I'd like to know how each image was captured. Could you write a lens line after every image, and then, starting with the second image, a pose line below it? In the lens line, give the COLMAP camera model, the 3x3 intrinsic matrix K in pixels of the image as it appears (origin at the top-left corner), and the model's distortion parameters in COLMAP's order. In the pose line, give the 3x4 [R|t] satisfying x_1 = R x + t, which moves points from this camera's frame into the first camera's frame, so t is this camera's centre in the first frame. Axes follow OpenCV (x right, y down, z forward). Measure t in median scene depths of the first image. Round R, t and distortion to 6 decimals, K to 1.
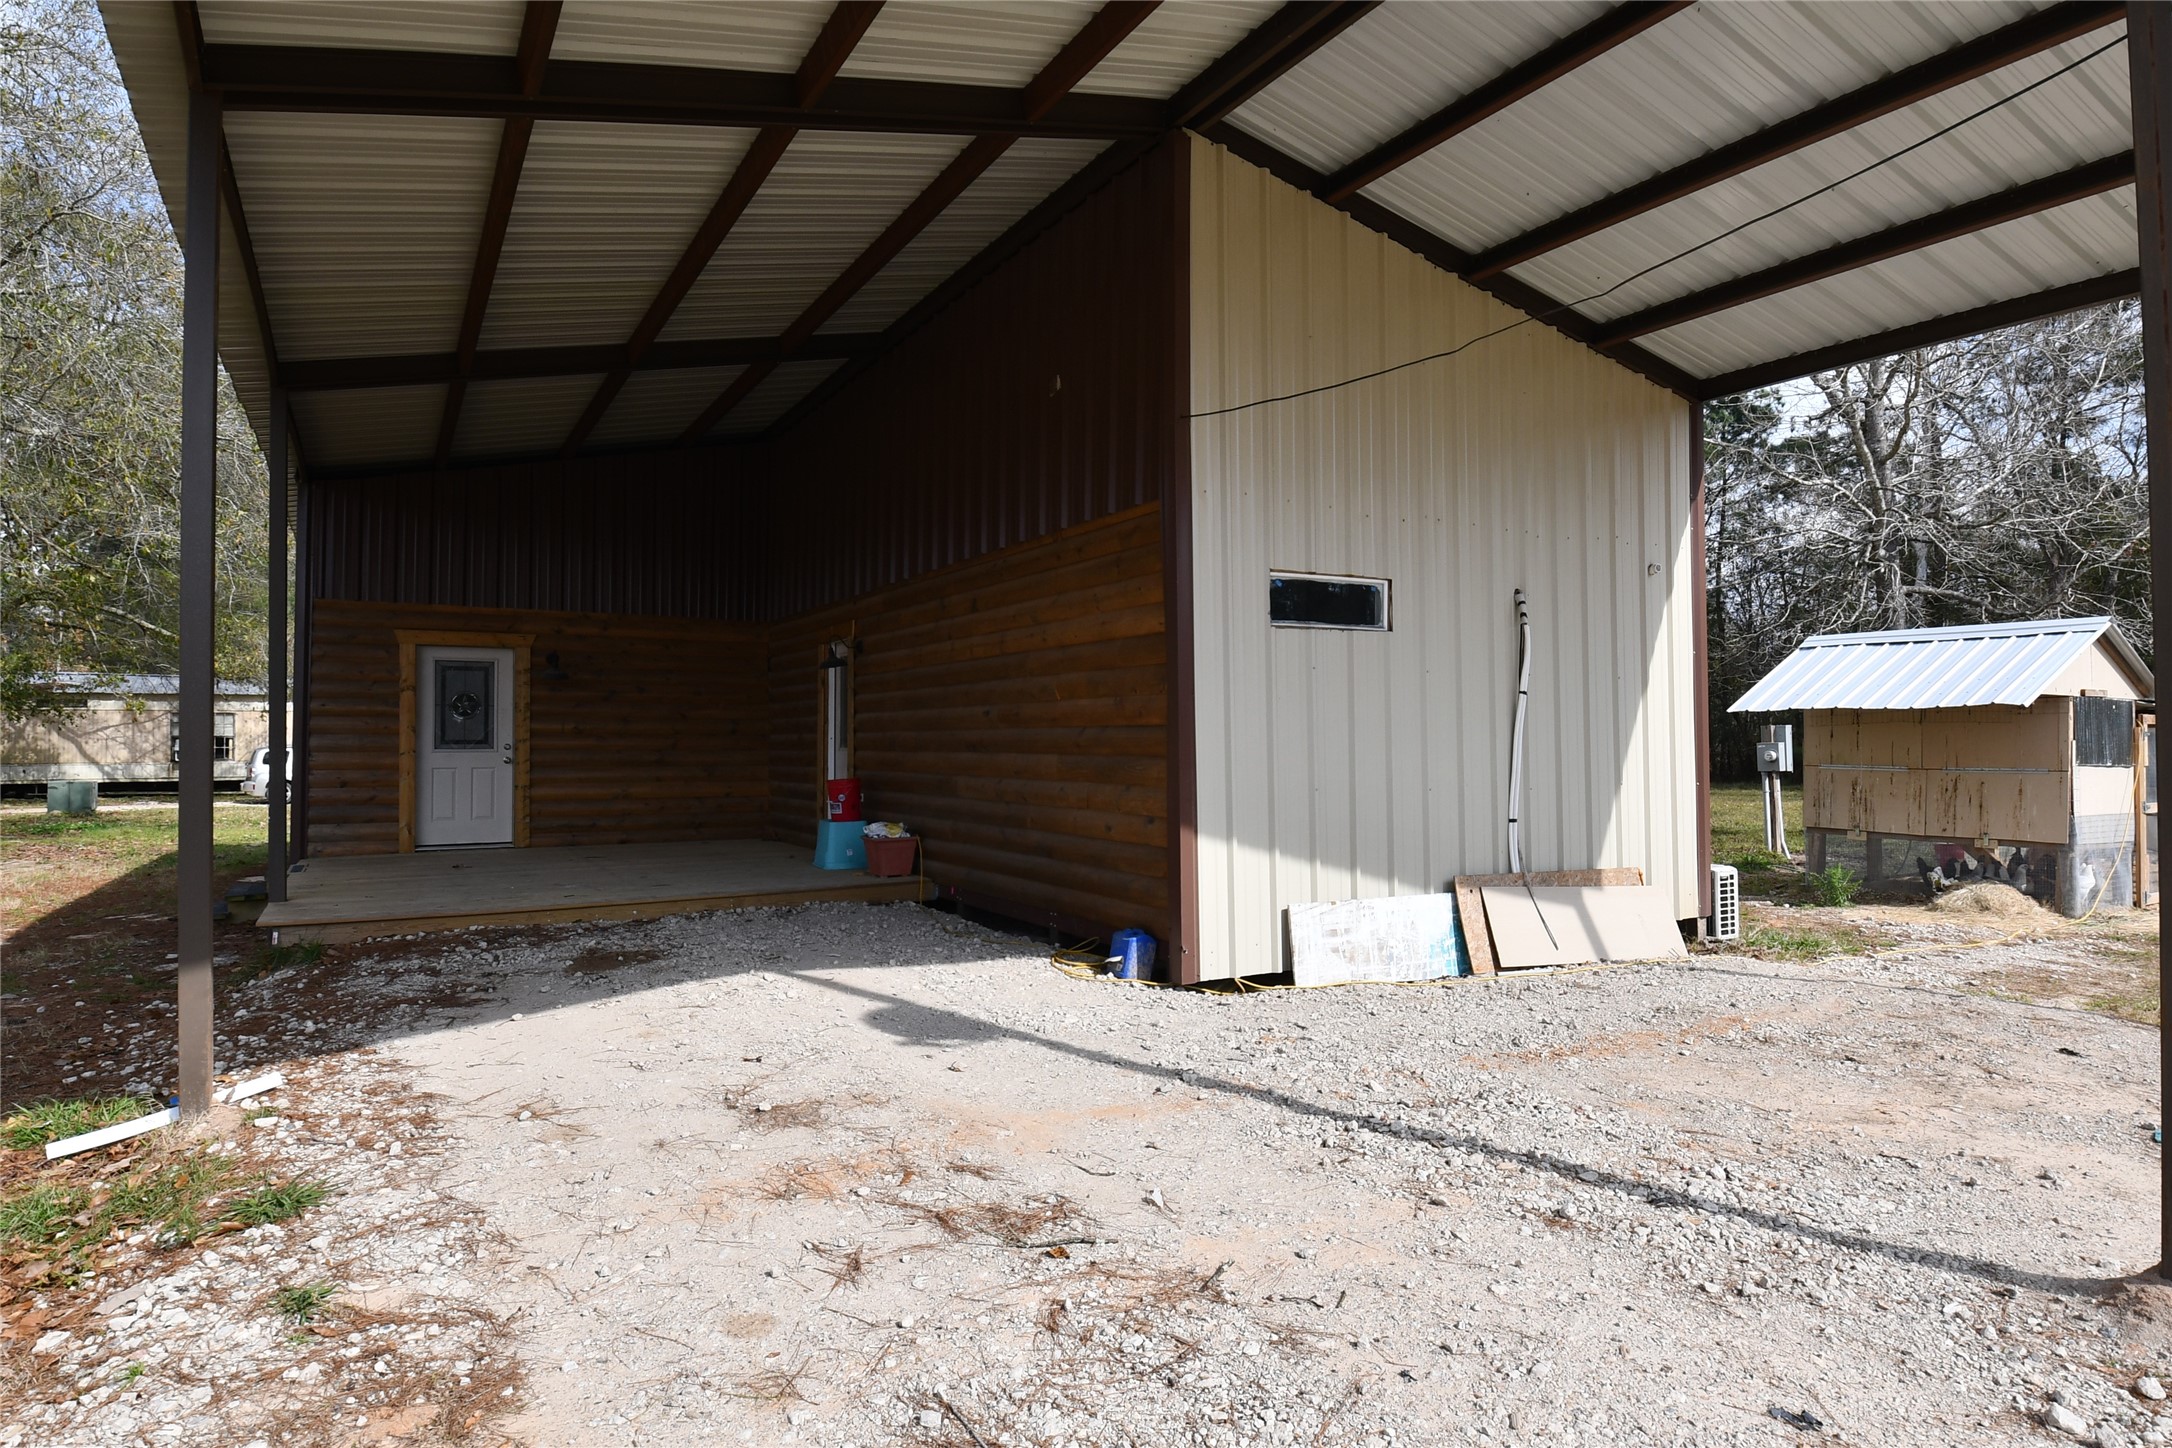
lens RADIAL K [[1244.8, 0, 1039.0], [0, 1244.8, 716.8], [0, 0, 1]] dist [0.000419, -0.029665]
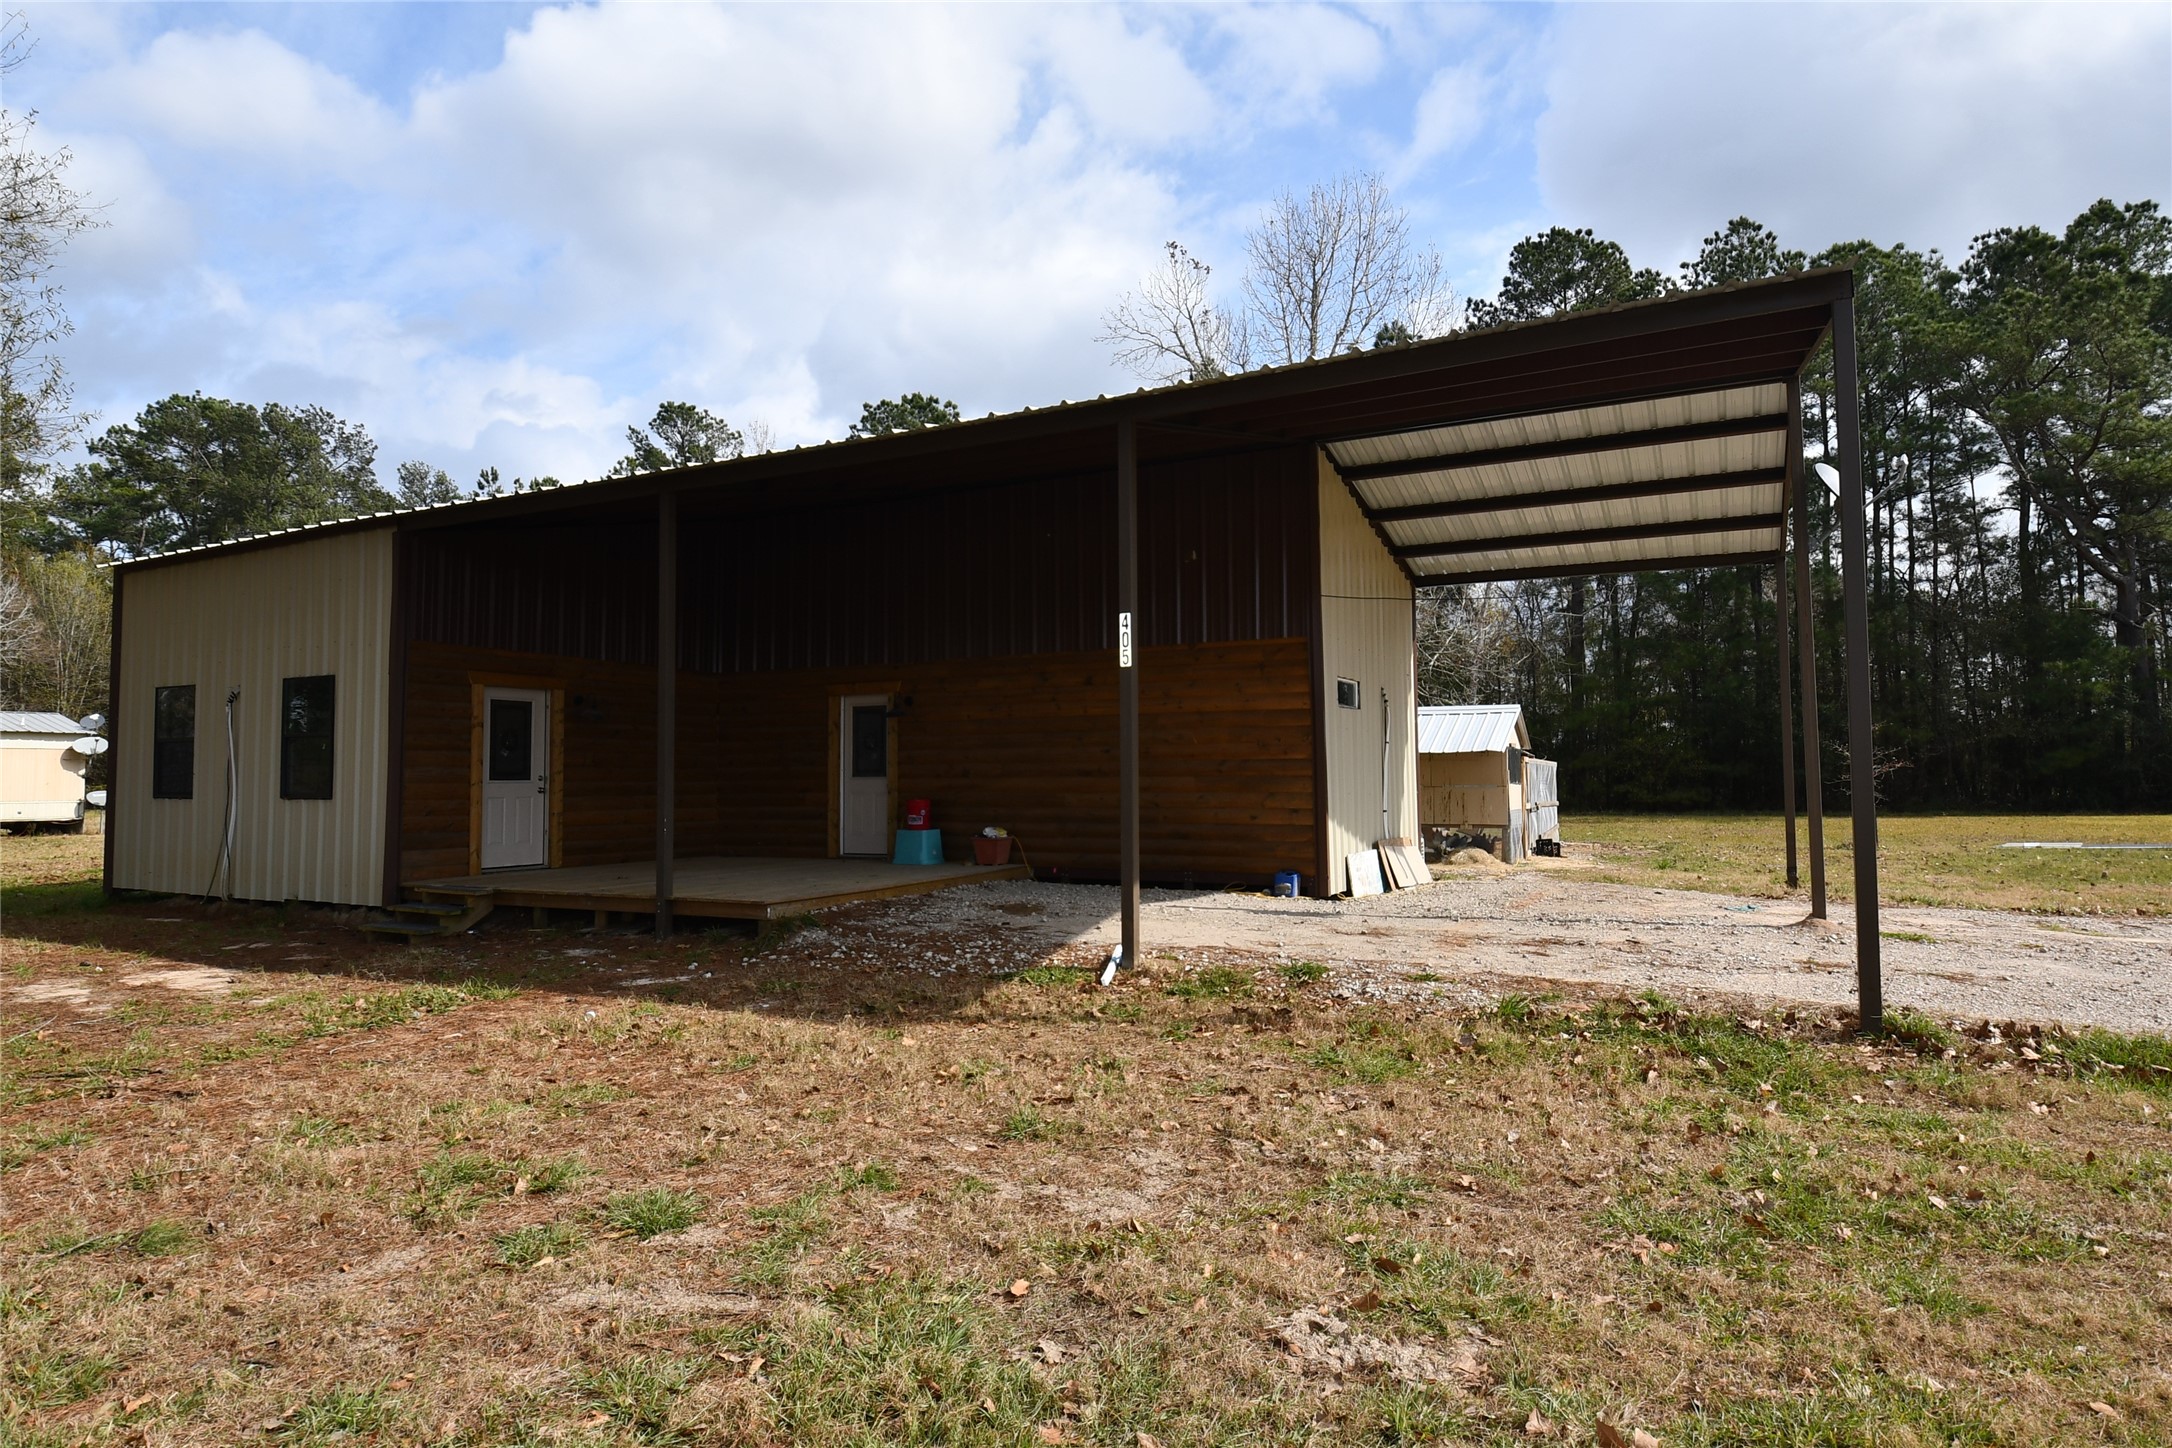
lens RADIAL K [[1248.1, 0, 1038.9], [0, 1248.1, 719.4], [0, 0, 1]] dist [0.000765, -0.028754]
pose [[0.835254, 0.021980, 0.549425, -0.730974], [-0.005393, 0.999480, -0.031786, 0.005131], [-0.549838, 0.023586, 0.834938, -0.194593]]
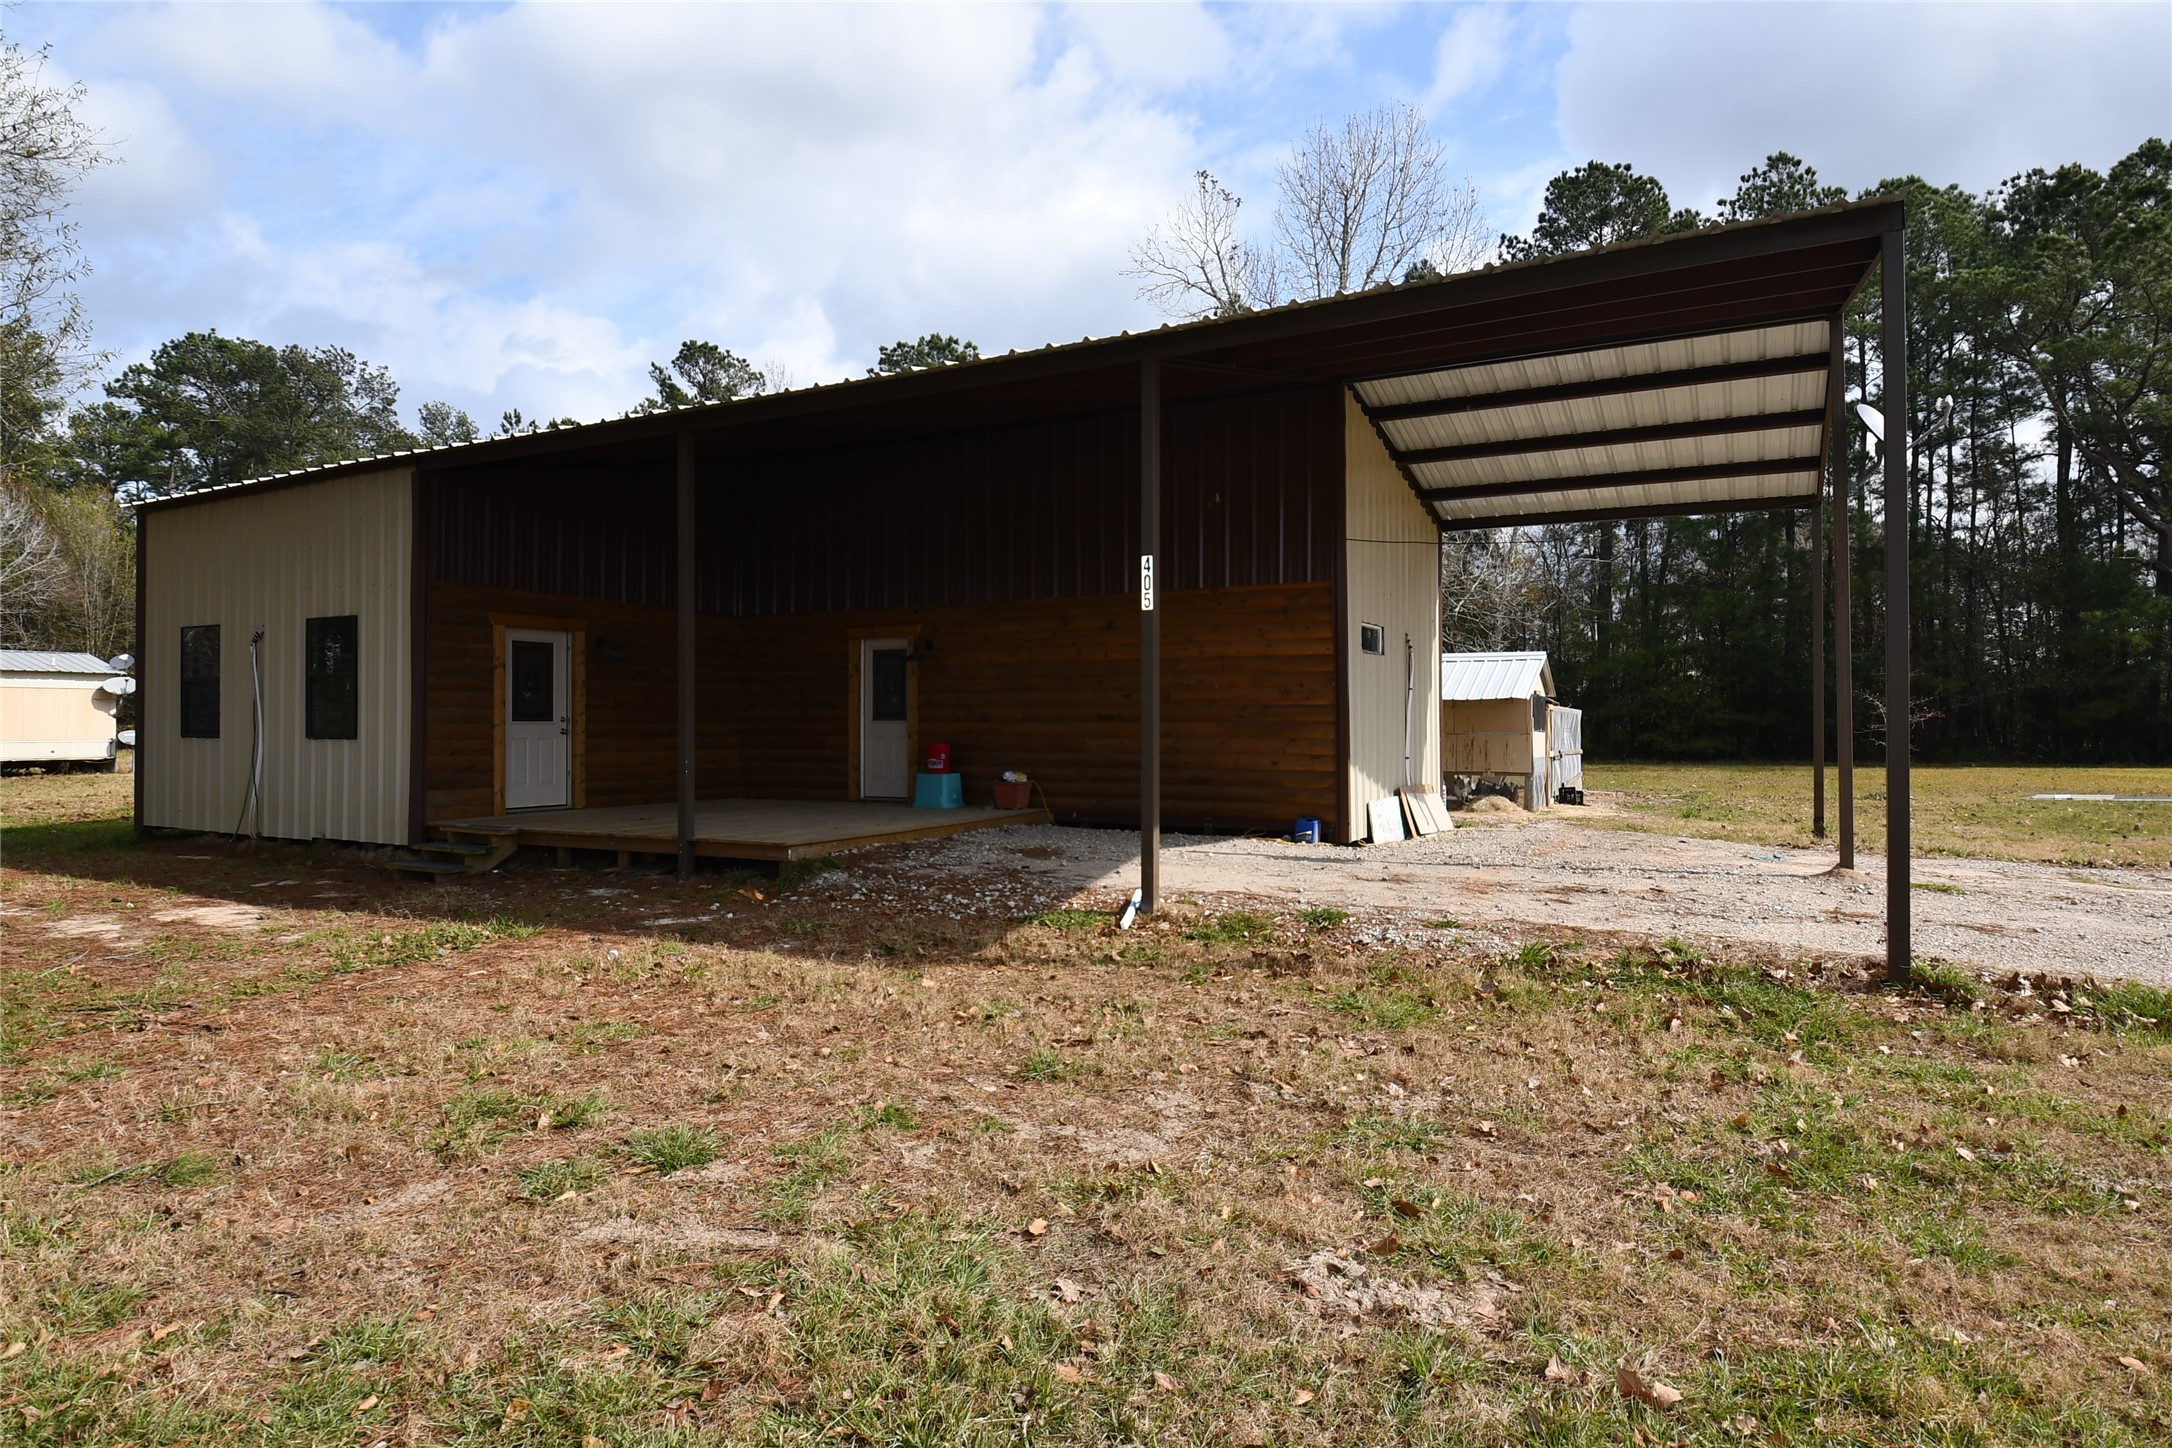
lens RADIAL K [[1244.8, 0, 1039.0], [0, 1244.8, 716.8], [0, 0, 1]] dist [0.000419, -0.029665]
pose [[0.843971, 0.004453, 0.536370, -0.727207], [-0.011386, 0.999889, 0.009615, 0.006759], [-0.536267, -0.014222, 0.843928, -0.188235]]
